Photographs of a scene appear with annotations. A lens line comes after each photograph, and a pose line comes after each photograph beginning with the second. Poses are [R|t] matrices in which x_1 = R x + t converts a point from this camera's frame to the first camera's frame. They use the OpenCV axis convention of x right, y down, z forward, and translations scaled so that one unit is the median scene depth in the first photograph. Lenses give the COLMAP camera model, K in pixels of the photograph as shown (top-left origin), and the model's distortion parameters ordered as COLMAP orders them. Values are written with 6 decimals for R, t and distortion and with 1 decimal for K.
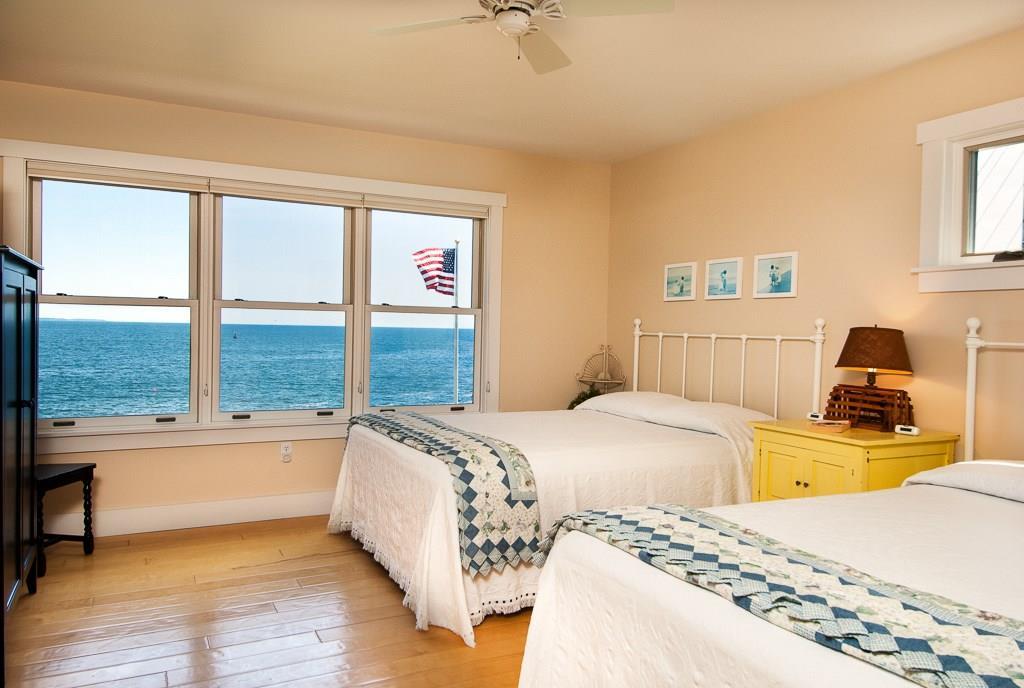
lens RADIAL K [[723.1, 0, 511.0], [0, 723.1, 342.0], [0, 0, 1]] dist [0.001199, 0.000861]
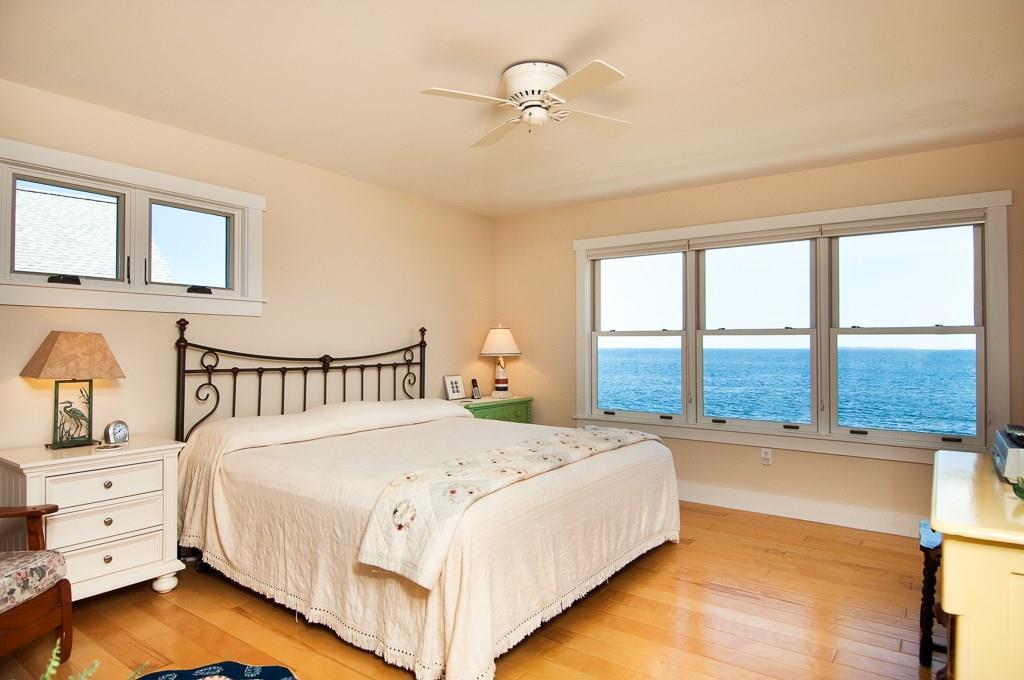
lens RADIAL K [[602.9, 0, 510.9], [0, 602.9, 340.1], [0, 0, 1]] dist [0.000220, -0.000237]
pose [[0.455446, -0.026628, -0.889865, 0.341855], [-0.011751, 0.999286, -0.035917, 0.003216], [0.890186, 0.026815, 0.454807, 0.167571]]
